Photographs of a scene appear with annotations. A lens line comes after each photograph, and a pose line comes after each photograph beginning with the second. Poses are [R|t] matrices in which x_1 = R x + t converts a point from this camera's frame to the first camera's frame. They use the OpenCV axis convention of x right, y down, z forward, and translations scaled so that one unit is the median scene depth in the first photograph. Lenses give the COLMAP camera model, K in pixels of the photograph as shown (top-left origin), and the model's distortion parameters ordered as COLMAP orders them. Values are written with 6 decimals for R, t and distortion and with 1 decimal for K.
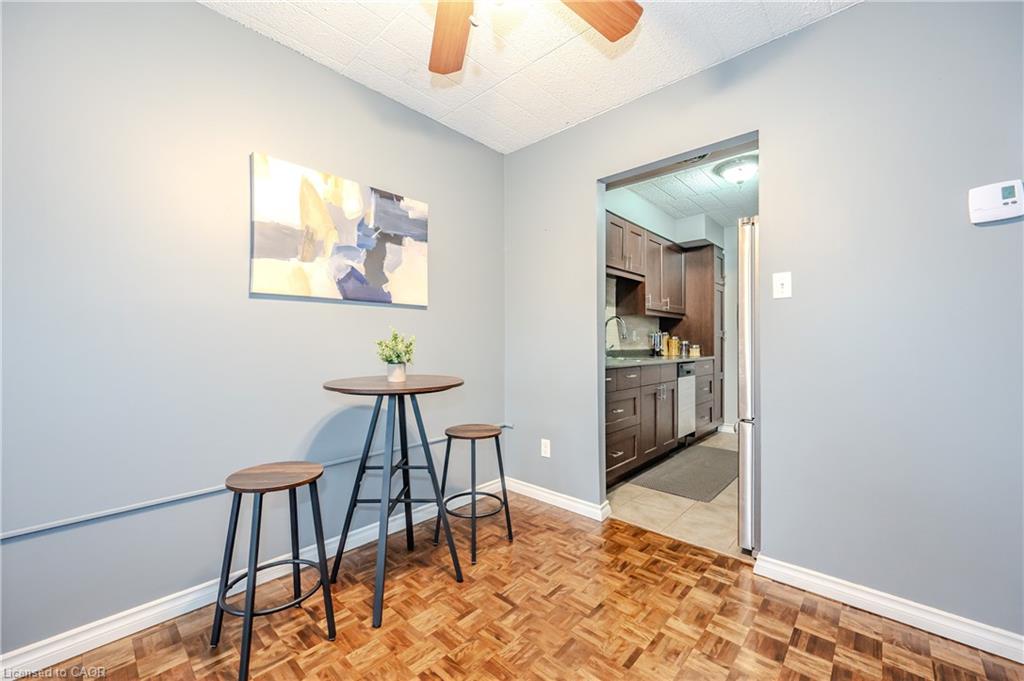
lens RADIAL K [[404.6, 0, 505.1], [0, 404.6, 339.7], [0, 0, 1]] dist [-0.000938, 0.001358]
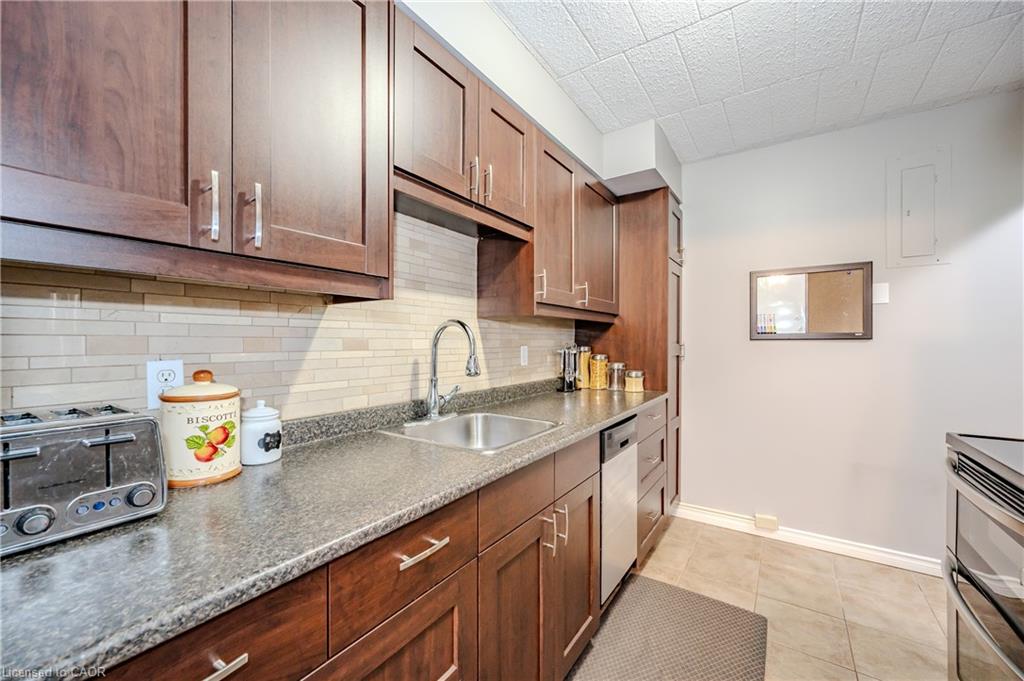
lens RADIAL K [[404.6, 0, 512.9], [0, 404.6, 341.9], [0, 0, 1]] dist [-0.000938, 0.001358]
pose [[0.986364, -0.000108, 0.164576, 0.218161], [-0.001131, 0.999972, 0.007433, -0.030961], [-0.164572, -0.007518, 0.986336, 0.490812]]
